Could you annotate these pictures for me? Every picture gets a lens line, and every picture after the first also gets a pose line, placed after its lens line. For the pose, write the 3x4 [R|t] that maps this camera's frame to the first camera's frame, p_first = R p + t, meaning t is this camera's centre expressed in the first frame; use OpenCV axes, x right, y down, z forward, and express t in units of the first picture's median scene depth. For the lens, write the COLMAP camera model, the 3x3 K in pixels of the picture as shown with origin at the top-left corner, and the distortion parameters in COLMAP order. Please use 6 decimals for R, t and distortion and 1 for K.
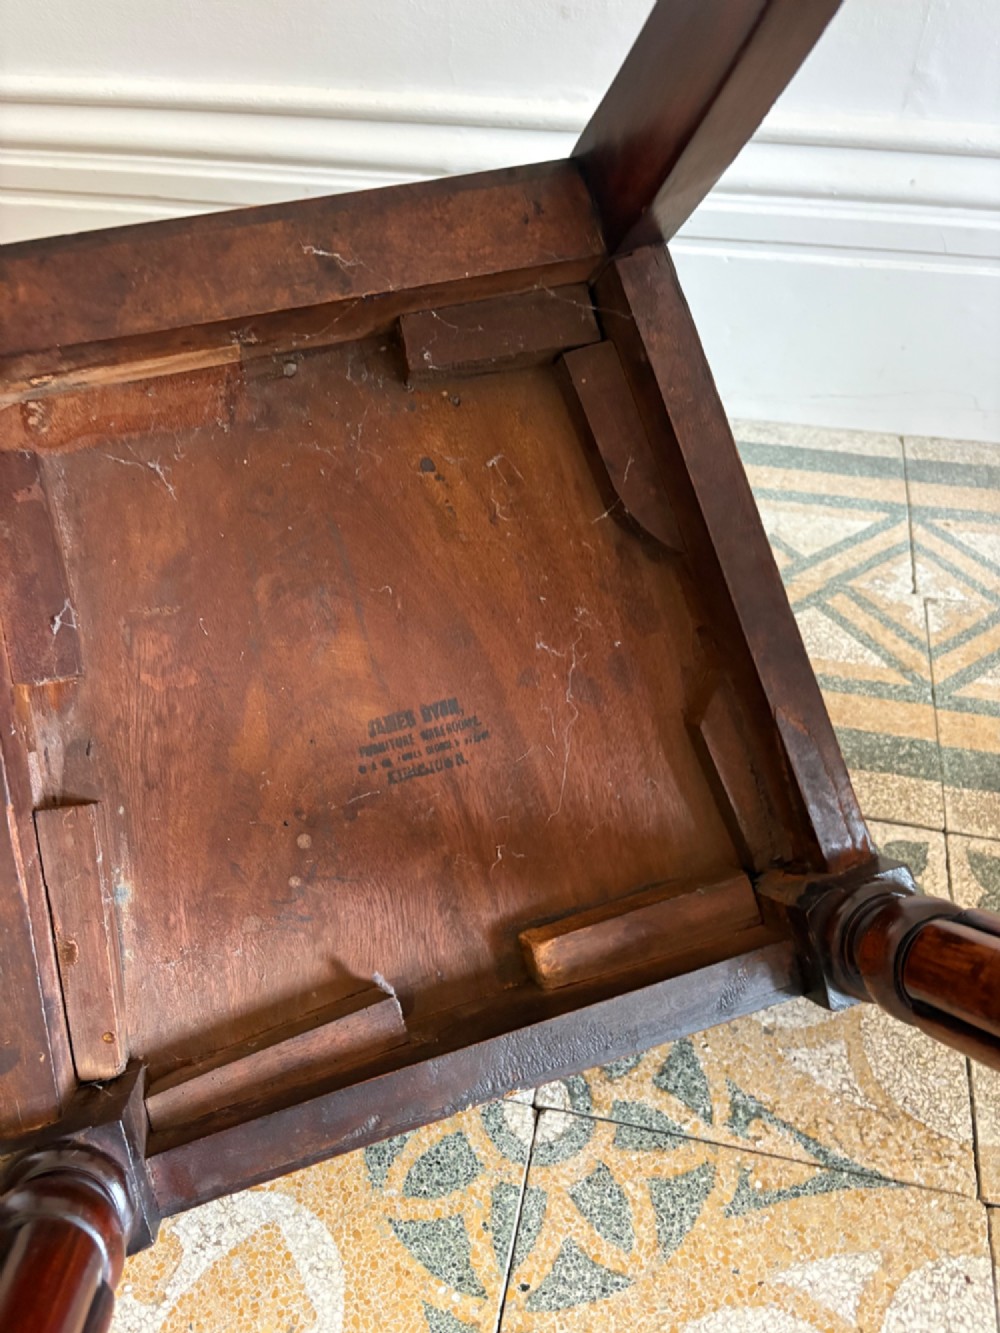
lens RADIAL K [[1065.7, 0, 482.8], [0, 1065.7, 691.4], [0, 0, 1]] dist [0.034643, -0.059341]
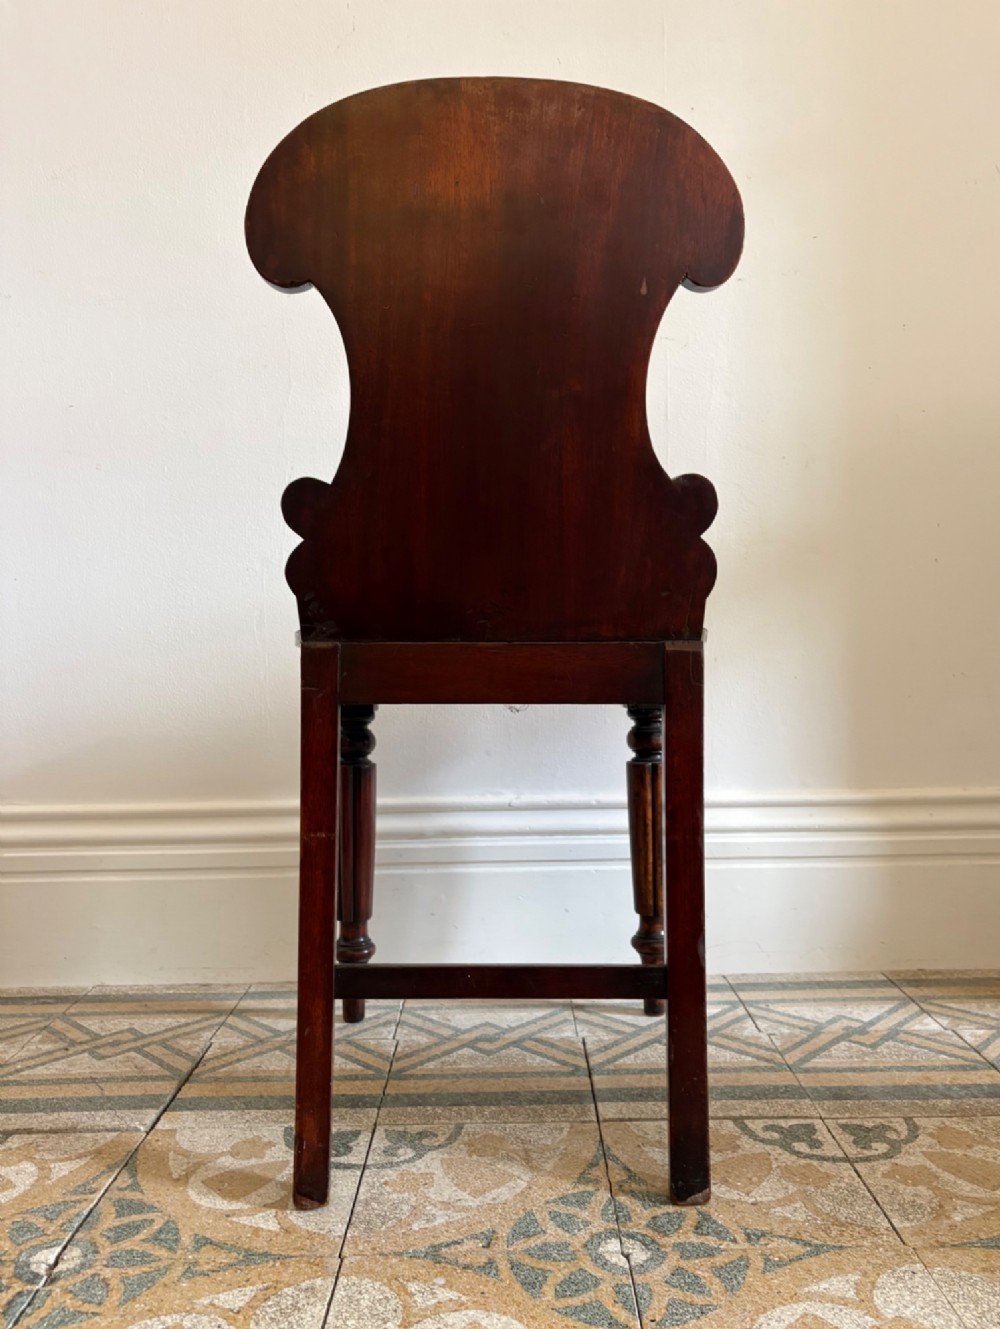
lens RADIAL K [[1110.0, 0, 504.6], [0, 1110.0, 676.9], [0, 0, 1]] dist [0.023273, -0.025461]
pose [[0.975350, -0.000952, 0.220662, -0.449777], [0.156455, 0.708163, -0.688497, 0.851410], [-0.155609, 0.706049, 0.690855, -0.608383]]
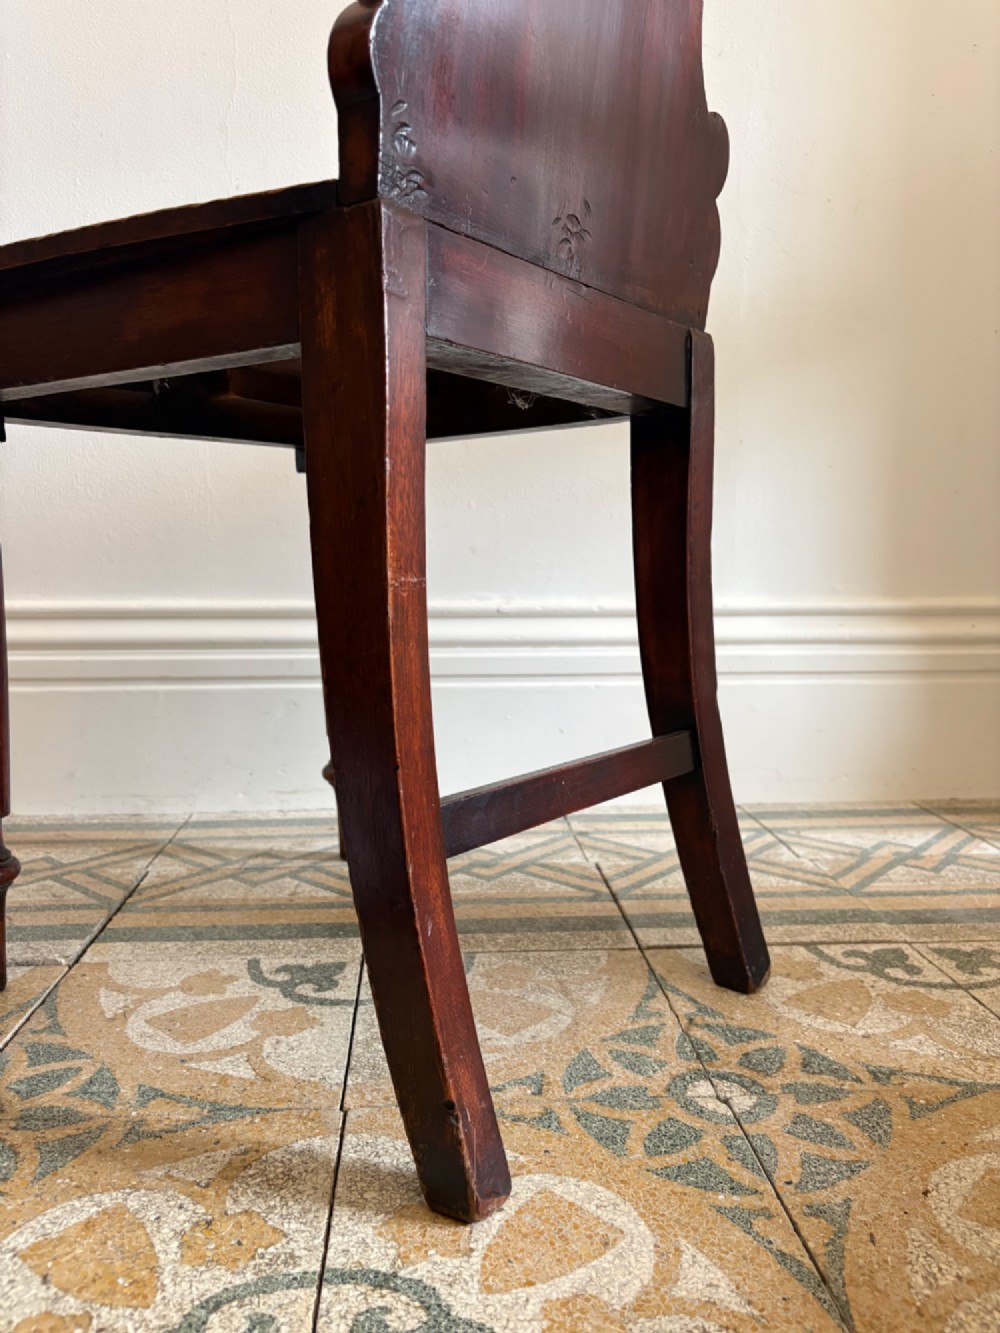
lens RADIAL K [[1065.7, 0, 493.0], [0, 1065.7, 679.2], [0, 0, 1]] dist [0.034643, -0.059341]
pose [[0.956653, -0.009184, 0.291085, -0.498237], [0.194078, 0.765320, -0.613692, 0.686364], [-0.217138, 0.643584, 0.733928, -0.060196]]
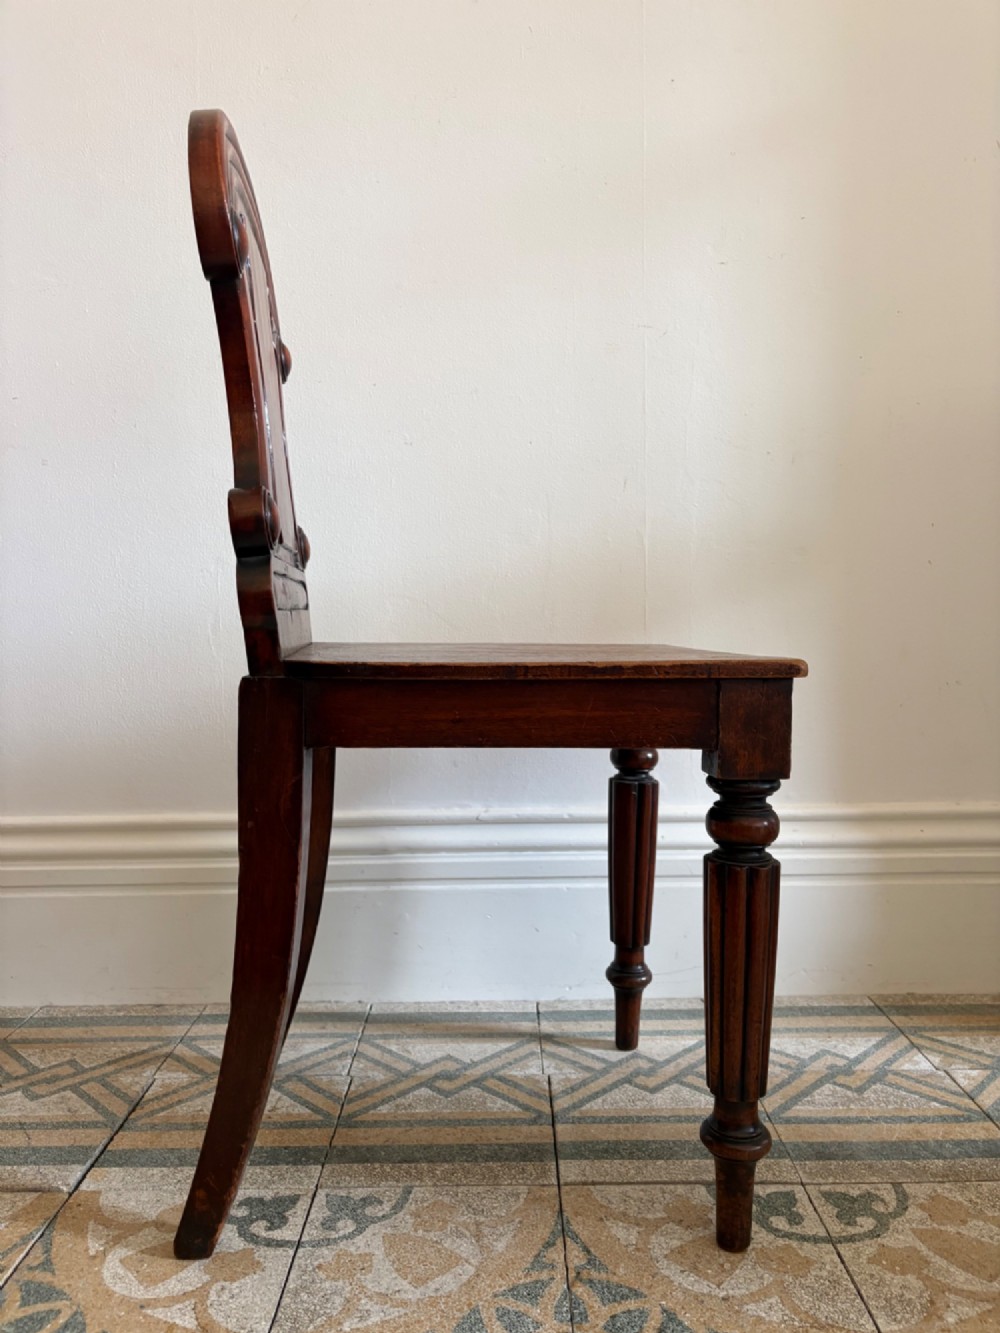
lens RADIAL K [[1065.7, 0, 493.8], [0, 1065.7, 660.8], [0, 0, 1]] dist [0.034643, -0.059341]
pose [[0.977590, -0.002342, 0.210506, -0.324951], [0.147906, 0.719201, -0.678876, 0.635850], [-0.149806, 0.694798, 0.703430, -0.520994]]
